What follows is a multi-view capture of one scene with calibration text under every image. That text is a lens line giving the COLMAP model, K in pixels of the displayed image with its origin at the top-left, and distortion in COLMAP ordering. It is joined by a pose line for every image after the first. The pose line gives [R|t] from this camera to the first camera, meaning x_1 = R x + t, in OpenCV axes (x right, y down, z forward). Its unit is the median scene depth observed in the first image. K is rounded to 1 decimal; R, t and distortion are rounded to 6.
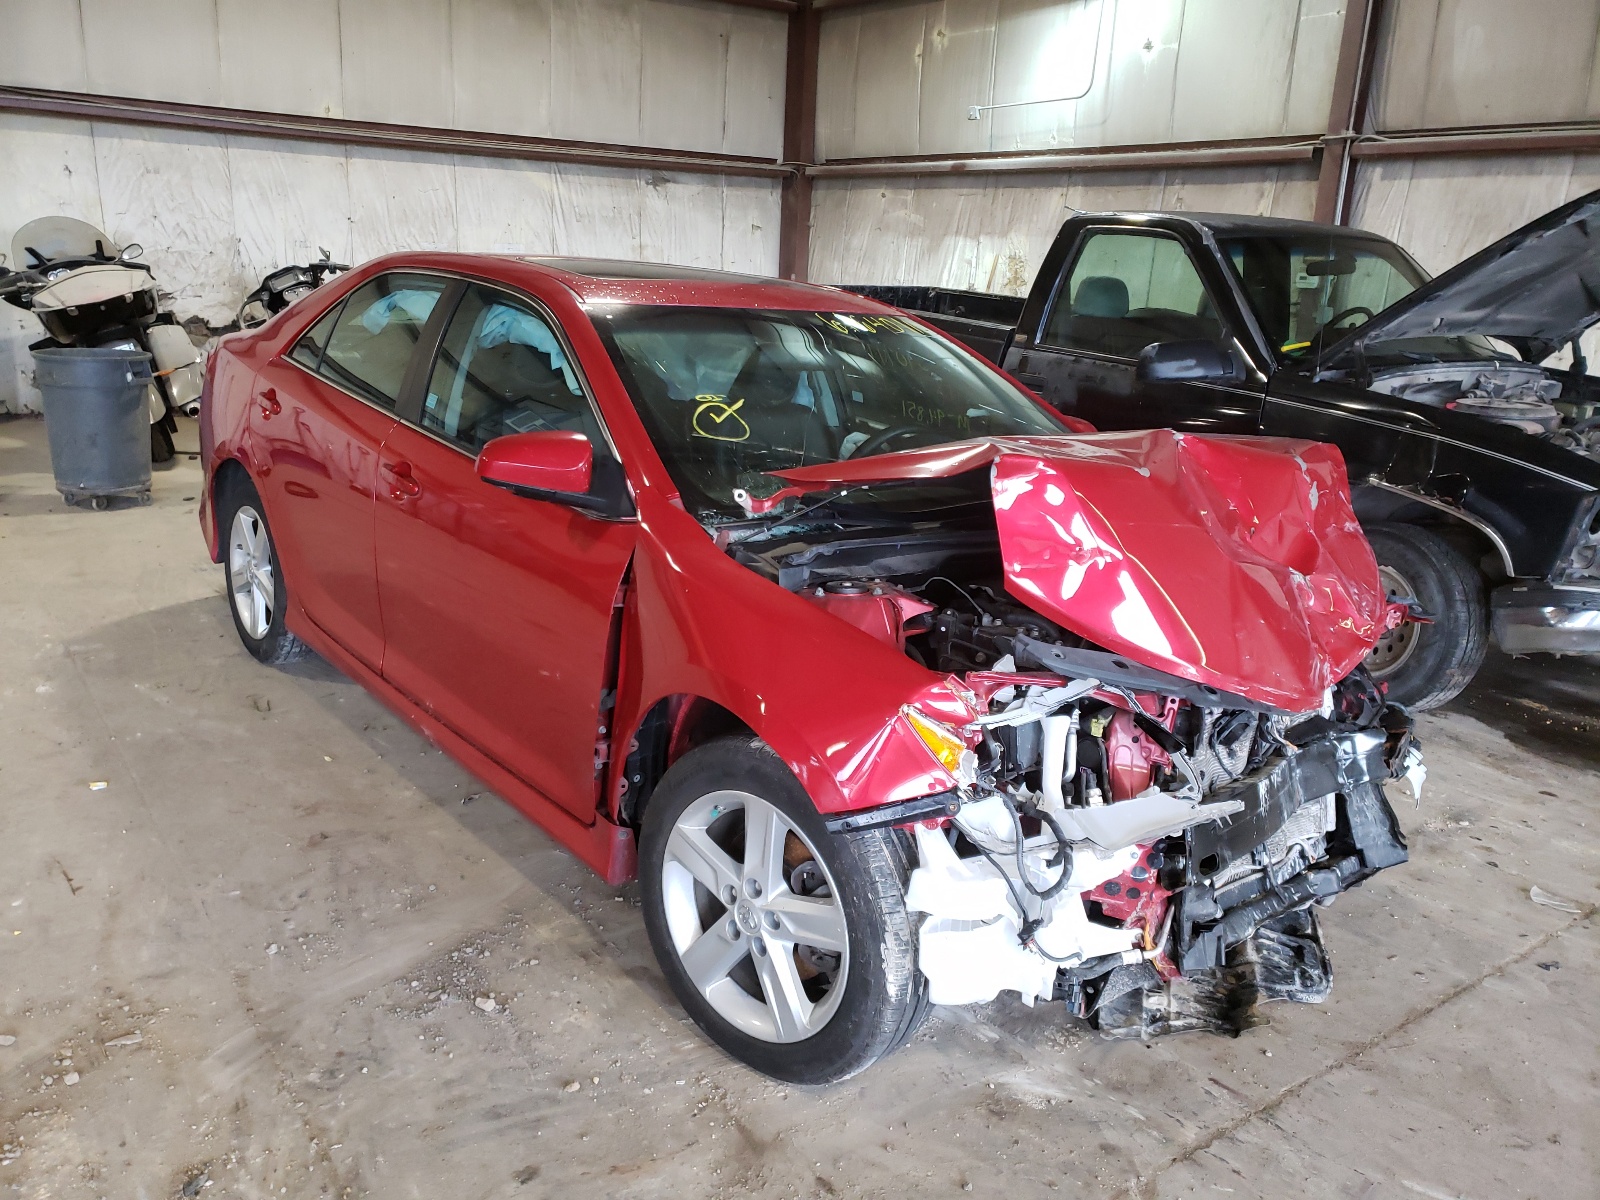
lens RADIAL K [[1267.6, 0, 794.0], [0, 1267.6, 593.3], [0, 0, 1]] dist [0.013669, 0.009876]
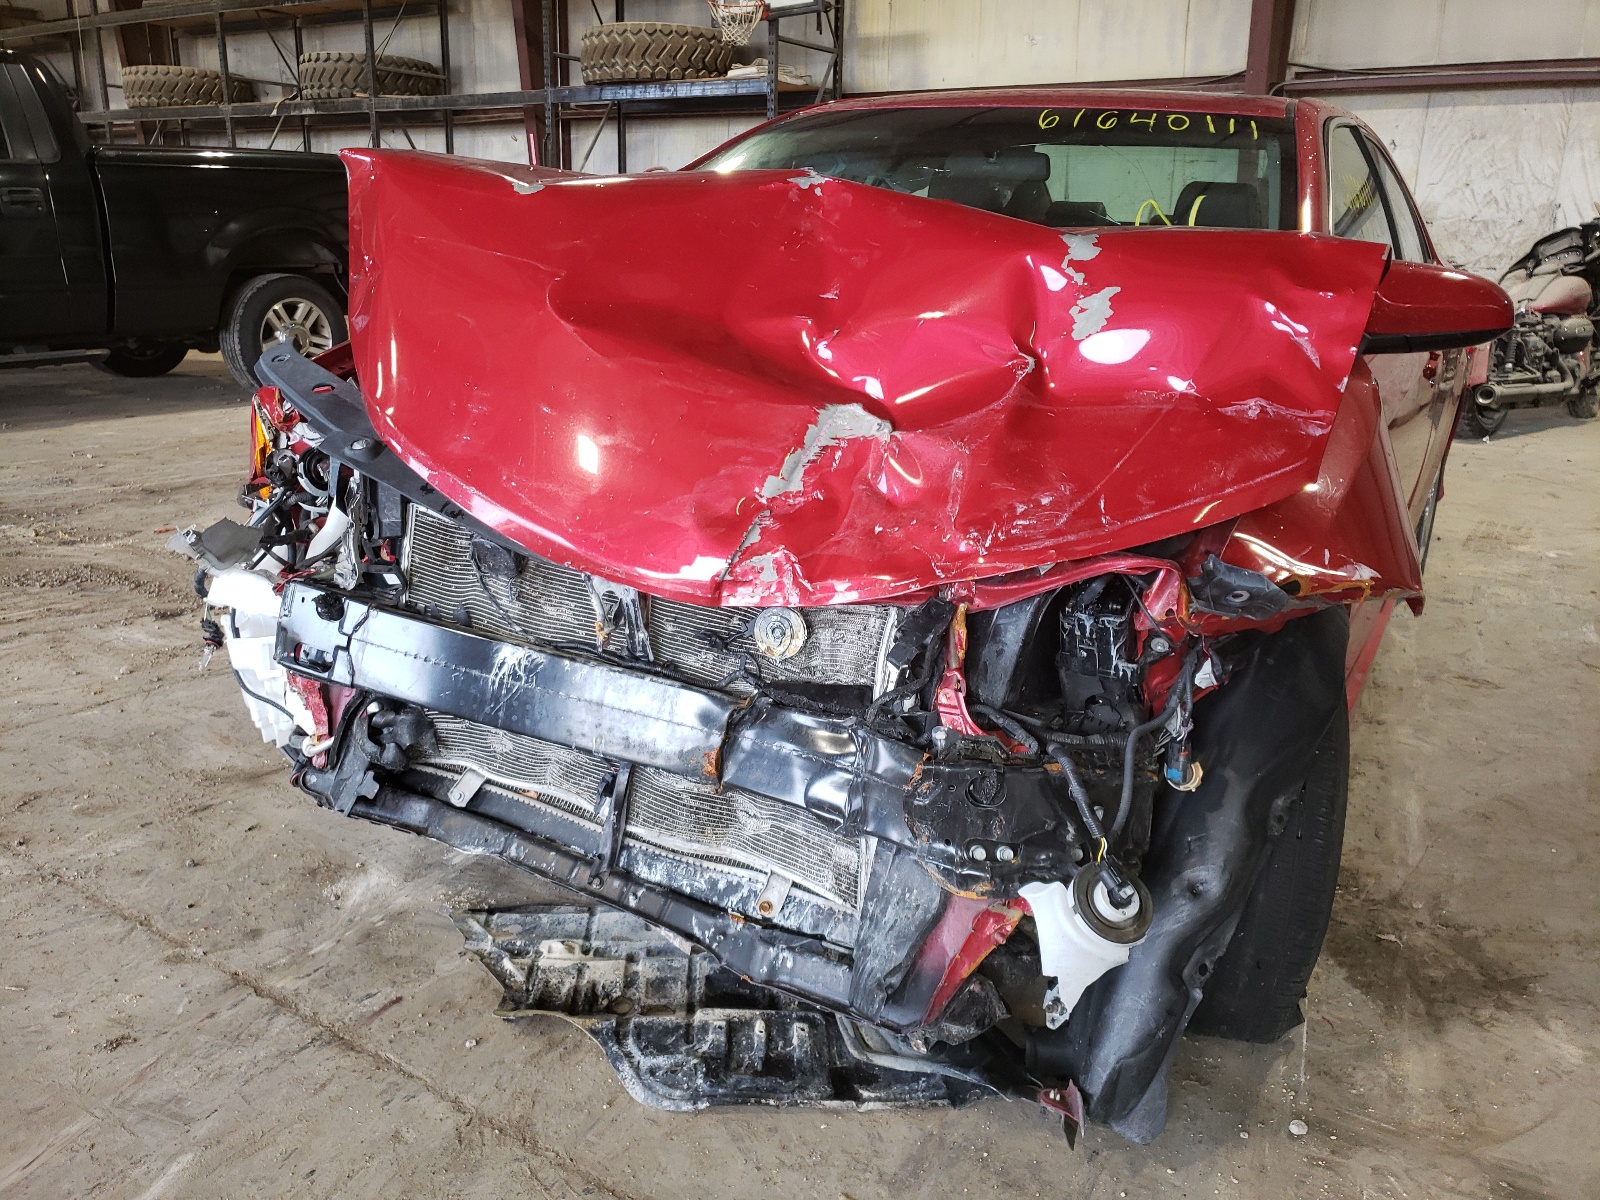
lens RADIAL K [[1267.6, 0, 794.0], [0, 1267.6, 593.3], [0, 0, 1]] dist [0.013669, 0.009876]
pose [[0.328643, 0.222679, -0.917828, 0.285839], [-0.257991, 0.956014, 0.139566, -0.004231], [0.908534, 0.190924, 0.371636, 0.241659]]
